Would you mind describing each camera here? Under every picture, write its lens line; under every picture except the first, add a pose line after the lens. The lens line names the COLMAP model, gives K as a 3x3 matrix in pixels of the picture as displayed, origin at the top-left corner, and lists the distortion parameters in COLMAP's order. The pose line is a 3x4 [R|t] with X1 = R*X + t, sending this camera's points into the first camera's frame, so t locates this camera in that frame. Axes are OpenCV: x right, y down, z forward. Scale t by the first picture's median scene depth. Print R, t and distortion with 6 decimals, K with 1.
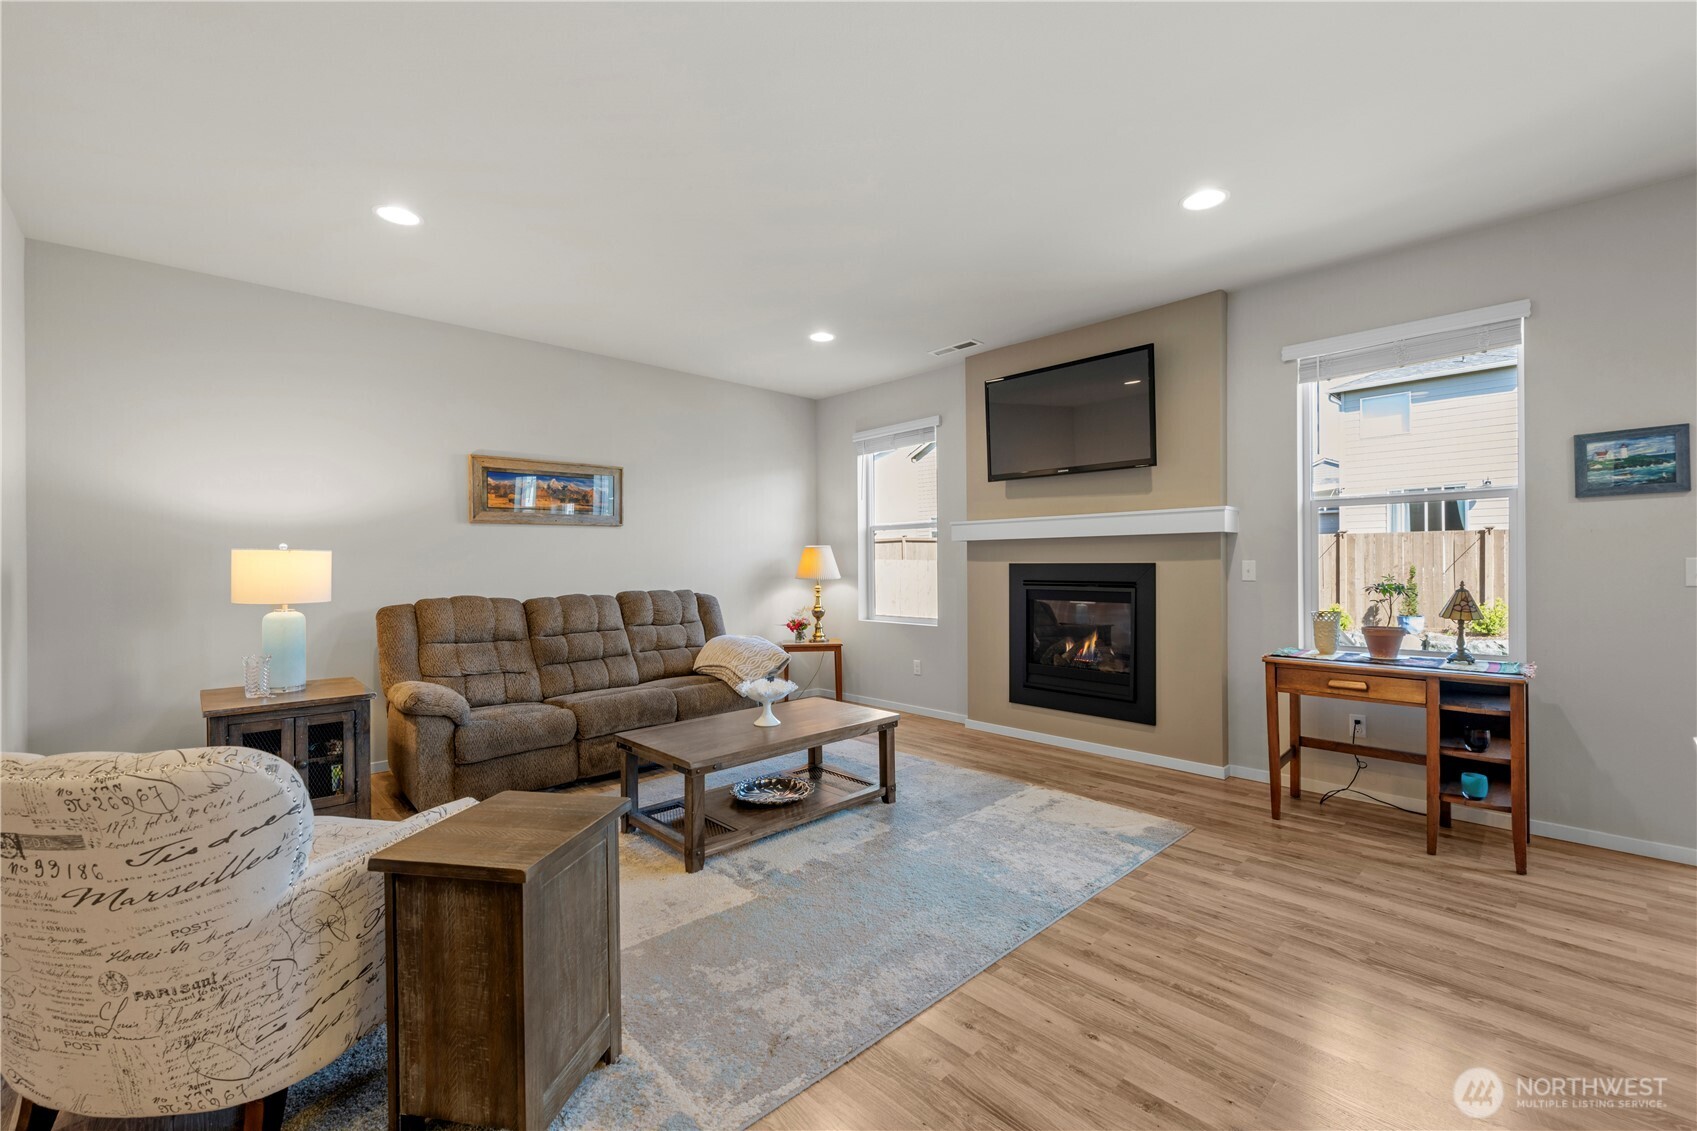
lens RADIAL K [[715.2, 0, 846.5], [0, 715.2, 559.6], [0, 0, 1]] dist [-0.001879, -0.000551]
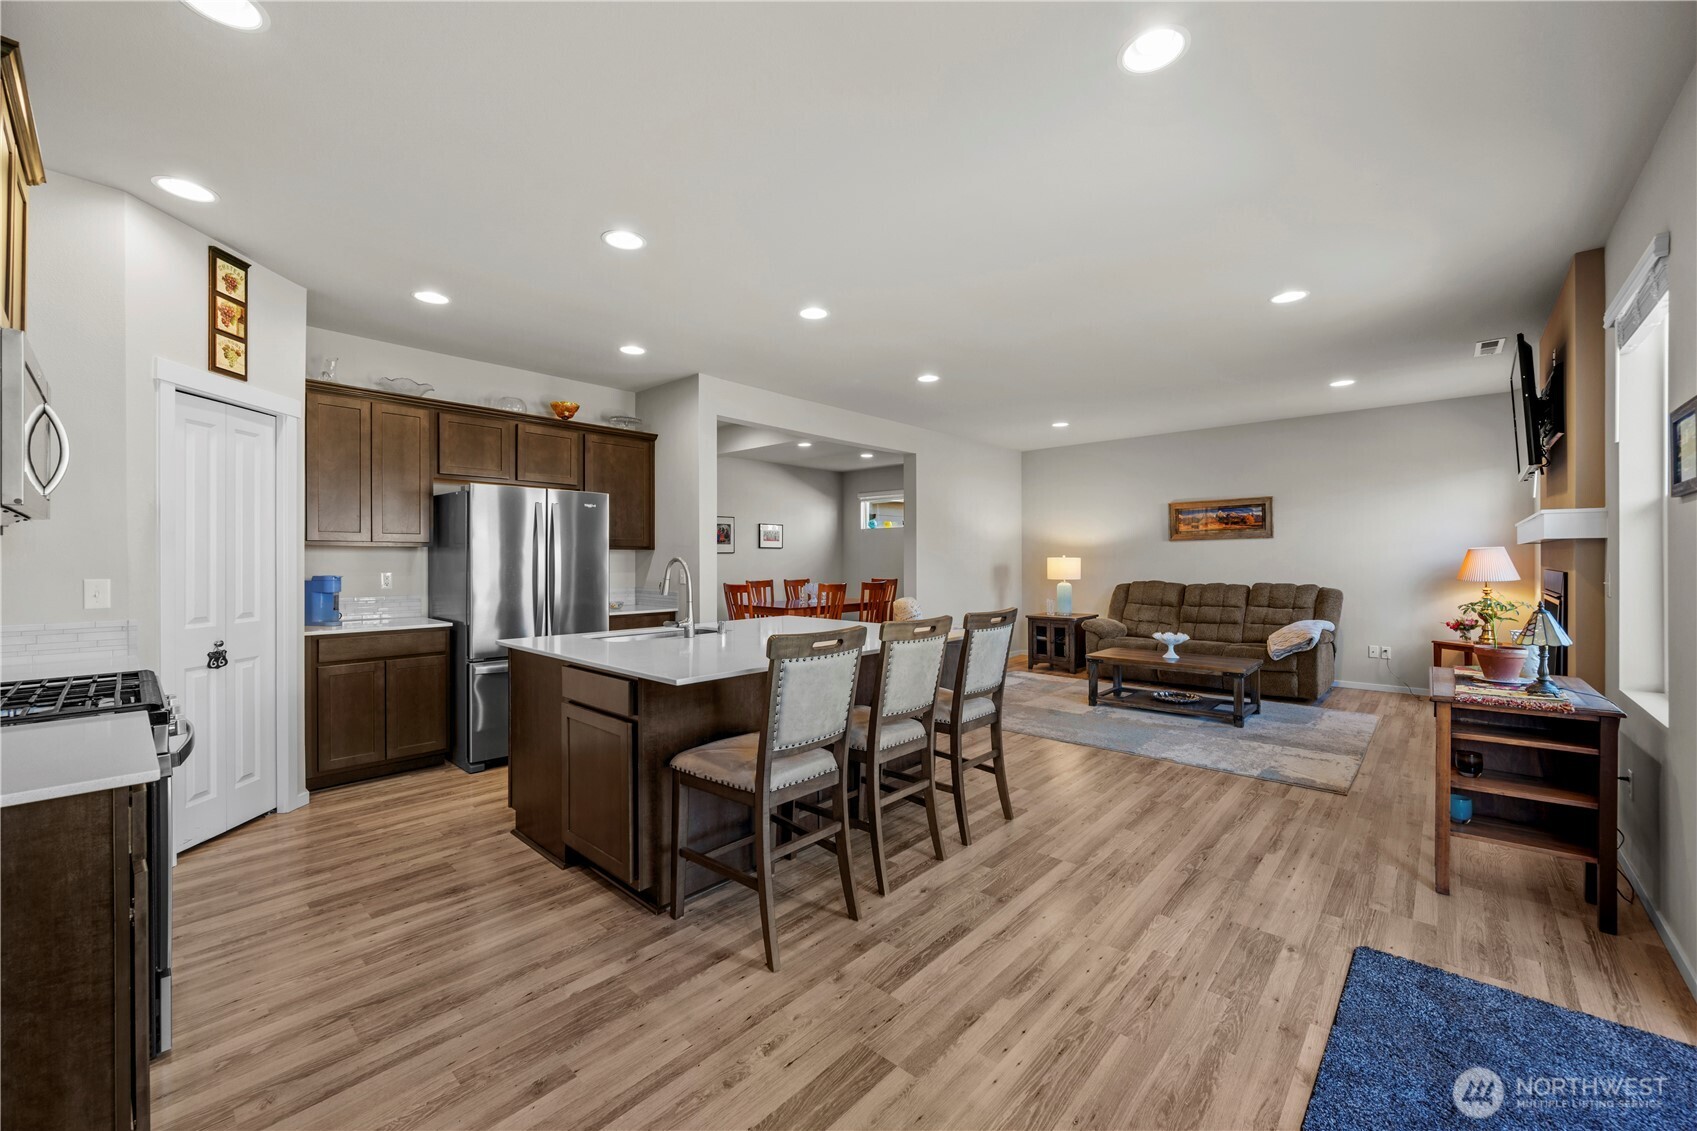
lens RADIAL K [[666.4, 0, 845.6], [0, 666.4, 560.3], [0, 0, 1]] dist [0.000002, -0.000132]
pose [[0.067039, 0.007449, -0.997723, 1.422897], [0.009028, 0.999927, 0.008072, -0.030228], [0.997710, -0.009548, 0.066967, 0.087225]]
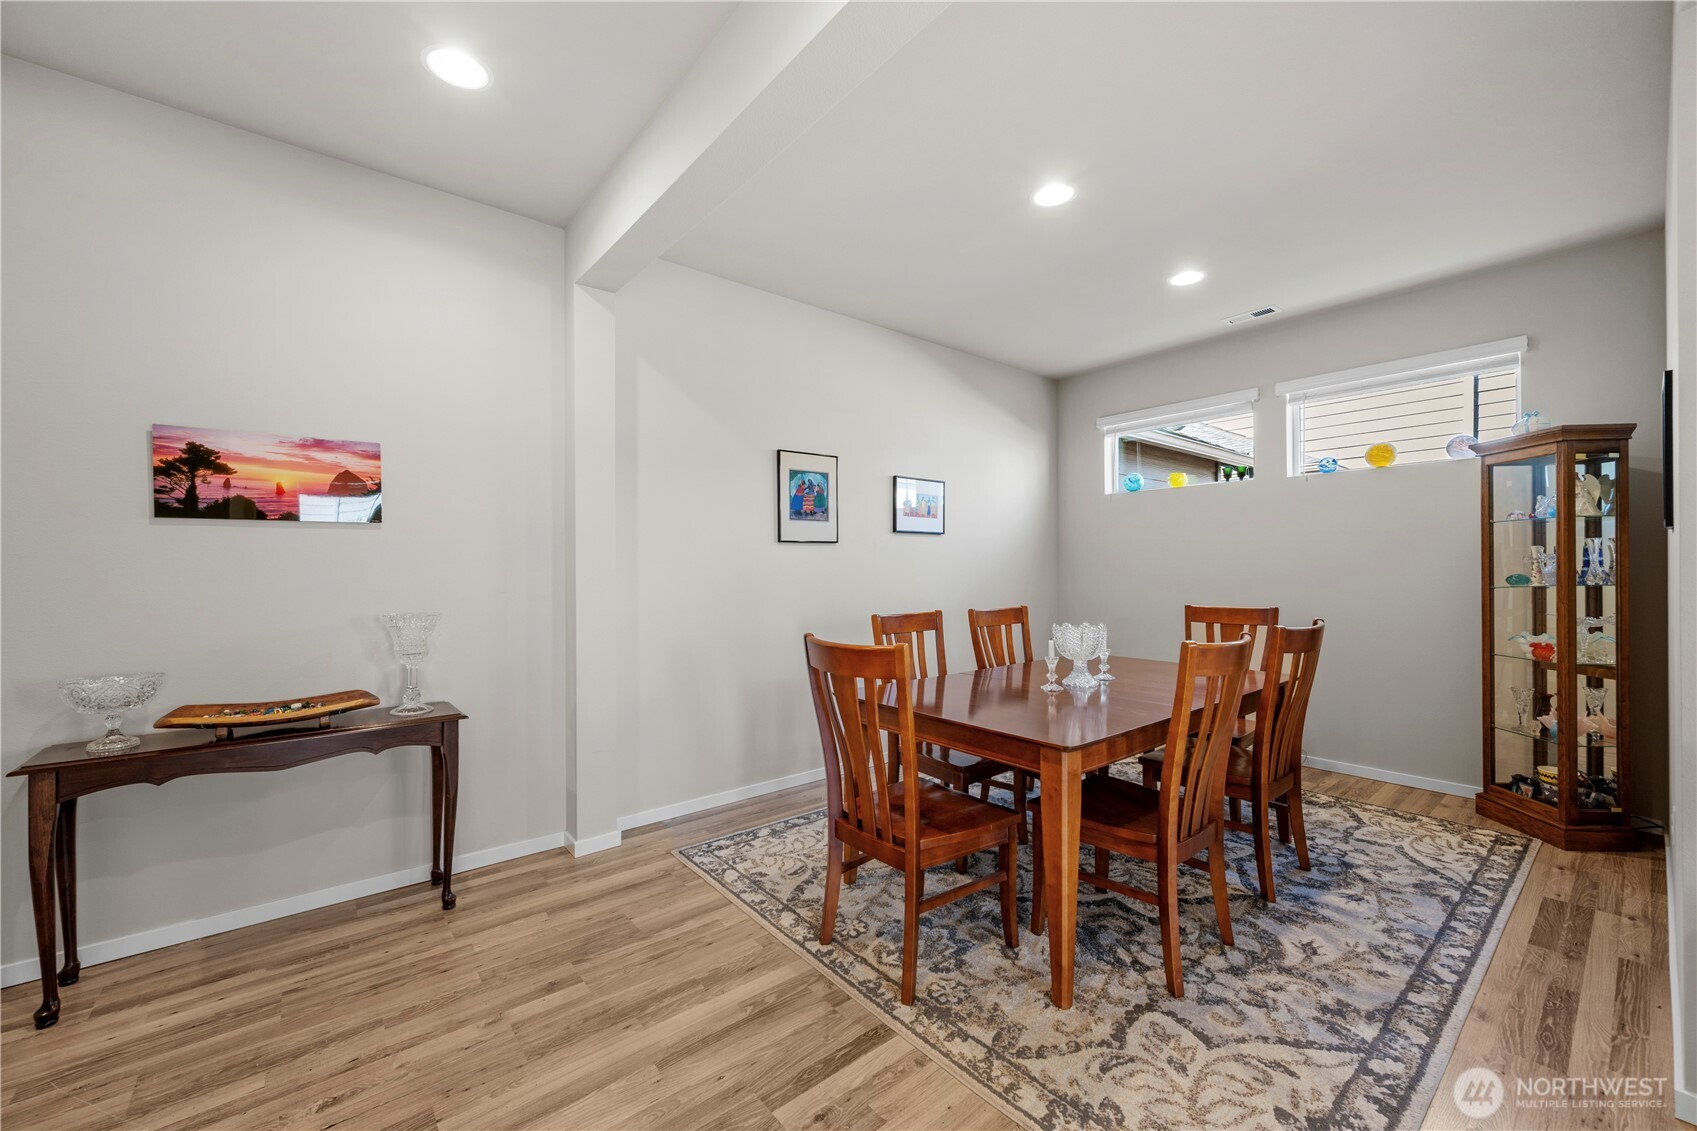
lens RADIAL K [[657.2, 0, 851.4], [0, 657.2, 571.4], [0, 0, 1]] dist [-0.003048, -0.000396]
pose [[-0.072011, 0.008758, -0.997365, -0.185658], [0.014656, 0.999863, 0.007722, -0.002658], [0.997296, -0.014062, -0.072129, -0.078032]]
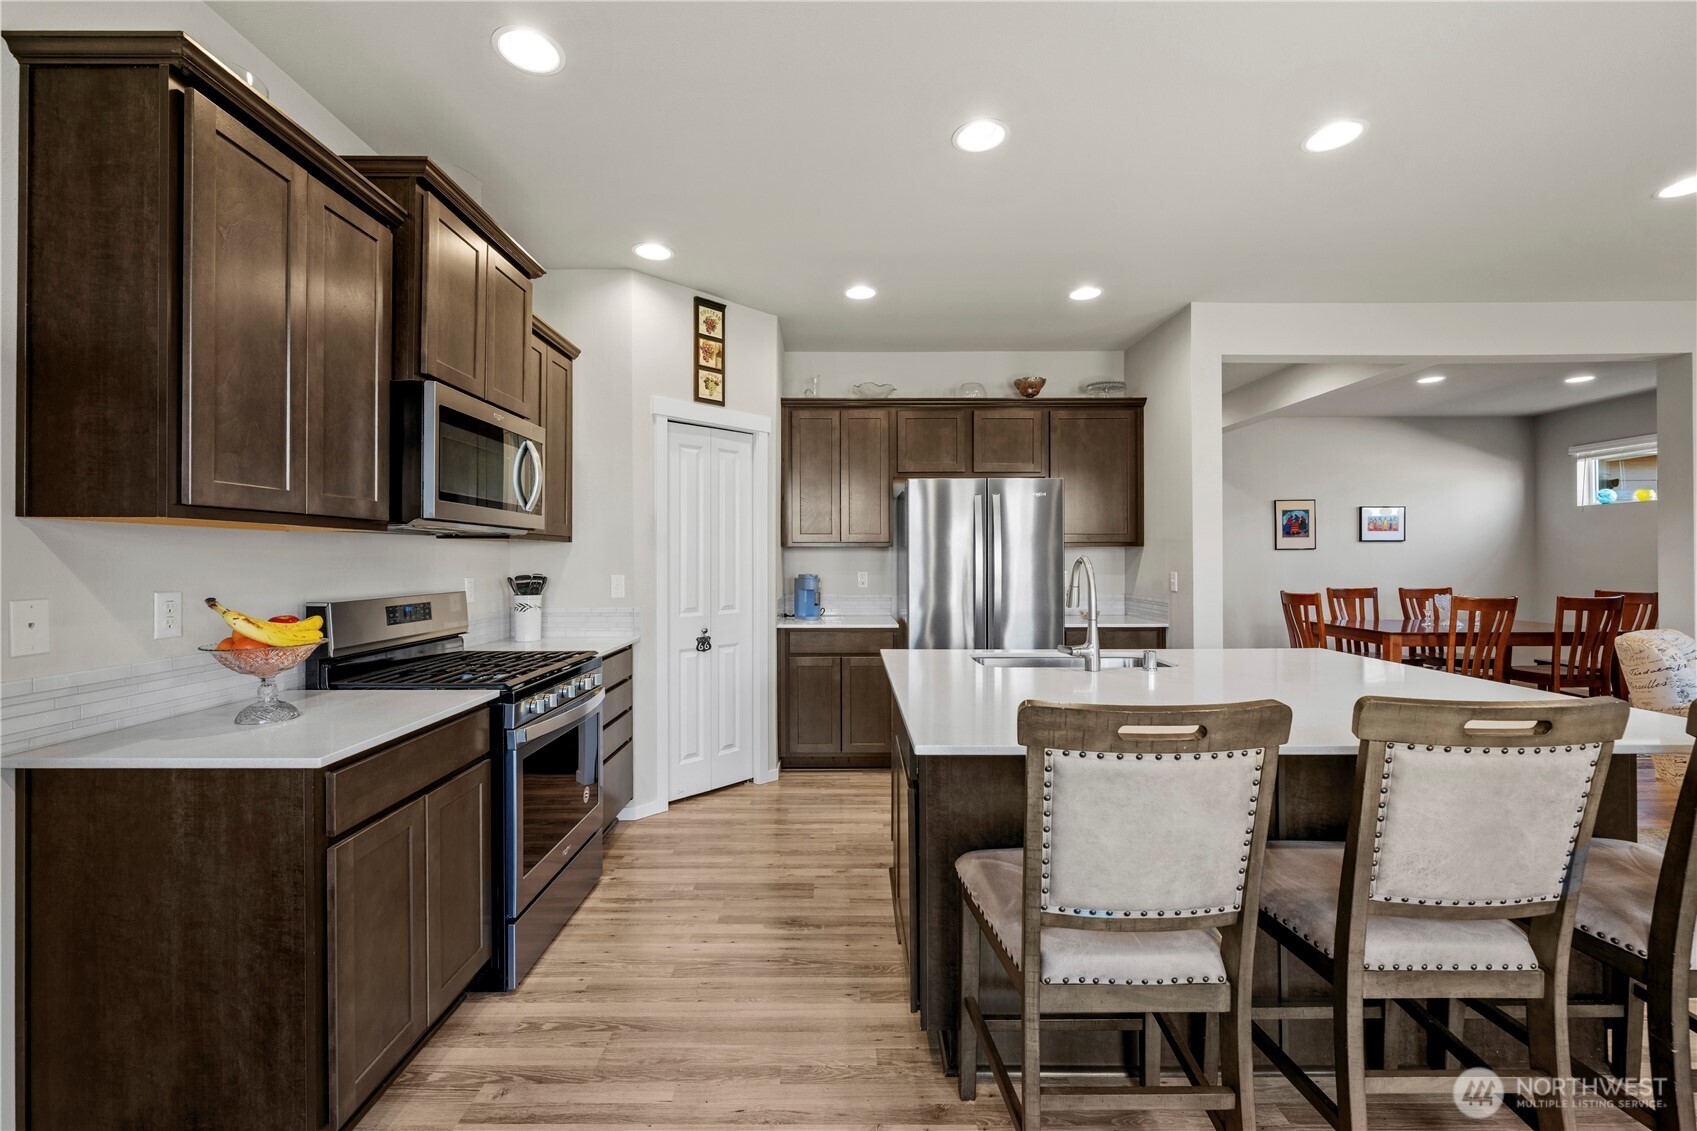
lens RADIAL K [[696.2, 0, 841.6], [0, 696.2, 557.6], [0, 0, 1]] dist [-0.003563, -0.000113]
pose [[-0.693325, 0.006354, -0.720597, 1.131959], [0.013443, 0.999901, -0.004117, -0.027578], [0.720500, -0.012541, -0.693342, 0.228314]]
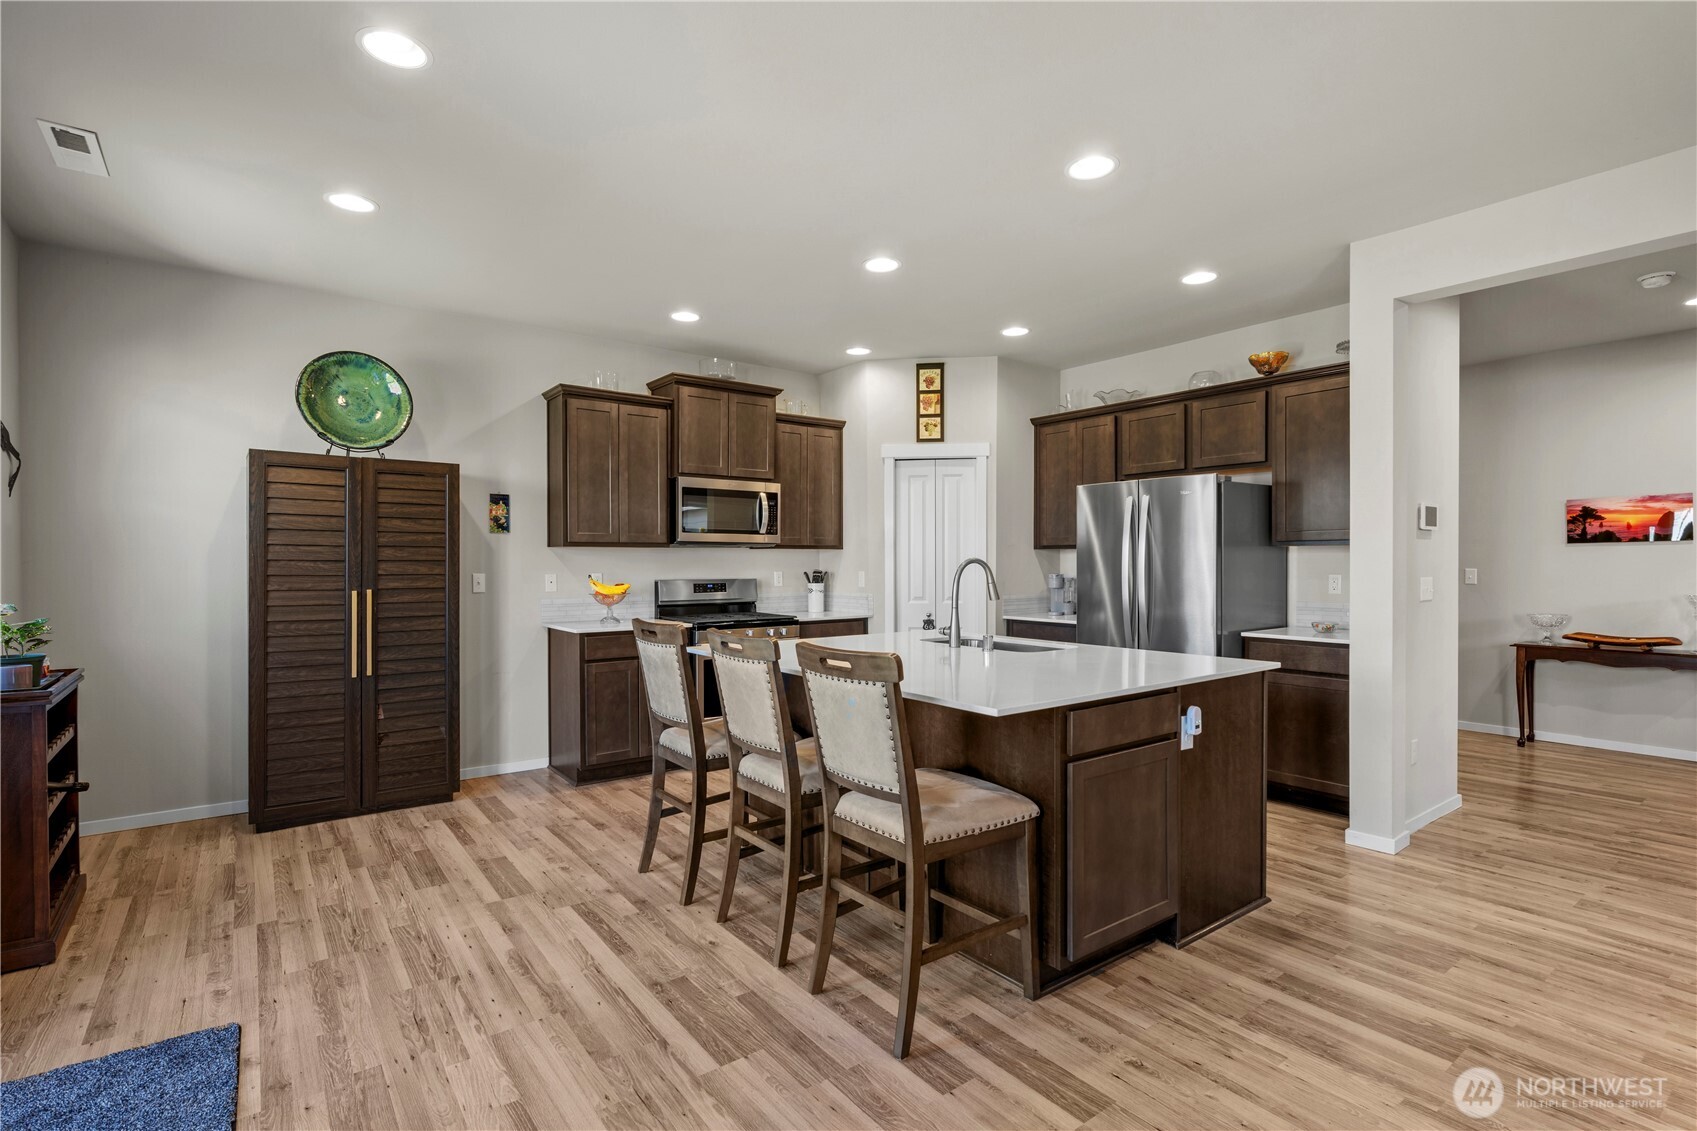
lens RADIAL K [[797.4, 0, 848.1], [0, 797.4, 571.0], [0, 0, 1]] dist [-0.003040, -0.000141]
pose [[-0.993007, 0.006712, 0.117863, 0.479374], [0.007026, 0.999973, 0.002248, -0.015703], [-0.117844, 0.003060, -0.993027, 0.956915]]
